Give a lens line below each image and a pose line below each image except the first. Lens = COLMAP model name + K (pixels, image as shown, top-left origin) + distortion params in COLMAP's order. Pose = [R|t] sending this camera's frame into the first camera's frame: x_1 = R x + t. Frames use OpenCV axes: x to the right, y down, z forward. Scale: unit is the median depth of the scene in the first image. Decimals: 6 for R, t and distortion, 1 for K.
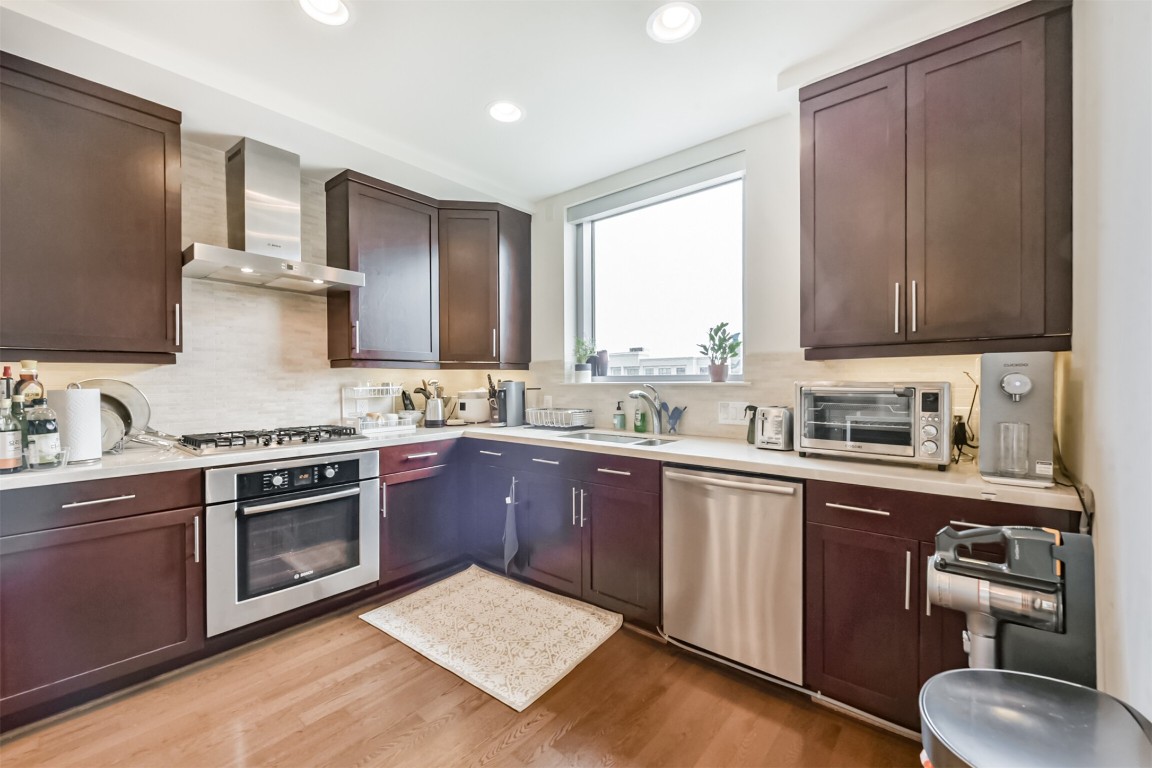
lens RADIAL K [[464.1, 0, 579.6], [0, 464.1, 386.8], [0, 0, 1]] dist [0.002813, -0.000045]
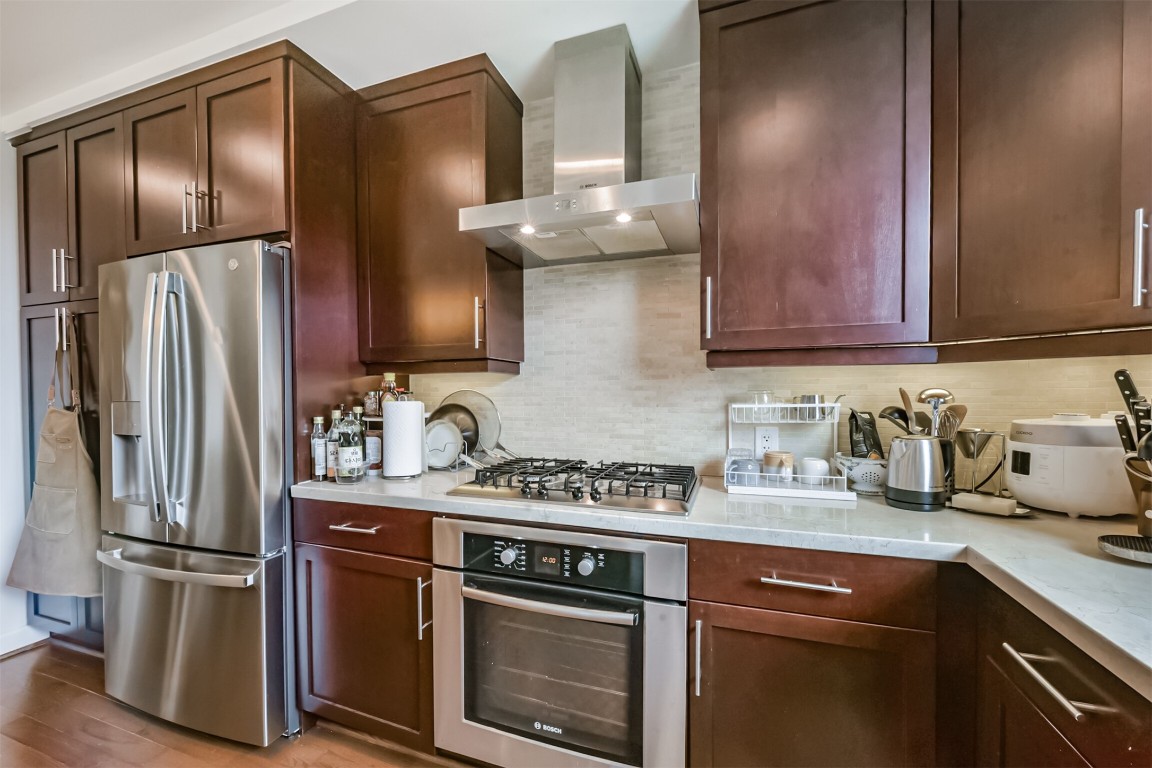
lens RADIAL K [[450.7, 0, 585.8], [0, 450.7, 400.7], [0, 0, 1]] dist [0.005361, -0.002894]
pose [[0.342016, 0.025135, -0.939358, -0.048966], [-0.006987, 0.999683, 0.024206, -0.015748], [0.939668, -0.001715, 0.342083, 0.724896]]
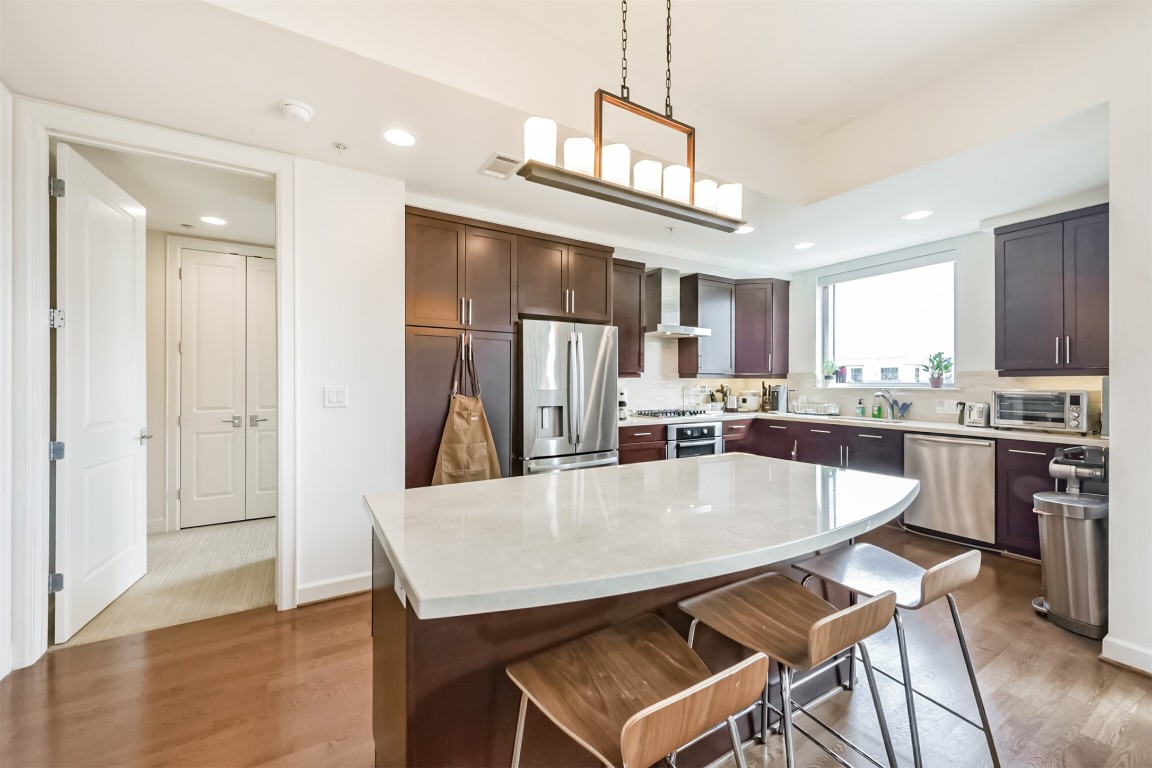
lens RADIAL K [[450.7, 0, 578.2], [0, 450.7, 381.2], [0, 0, 1]] dist [0.005361, -0.002894]
pose [[0.944239, 0.004721, -0.329227, -0.364914], [-0.009281, 0.999882, -0.012281, -0.002765], [0.329130, 0.014652, 0.944171, -0.910559]]
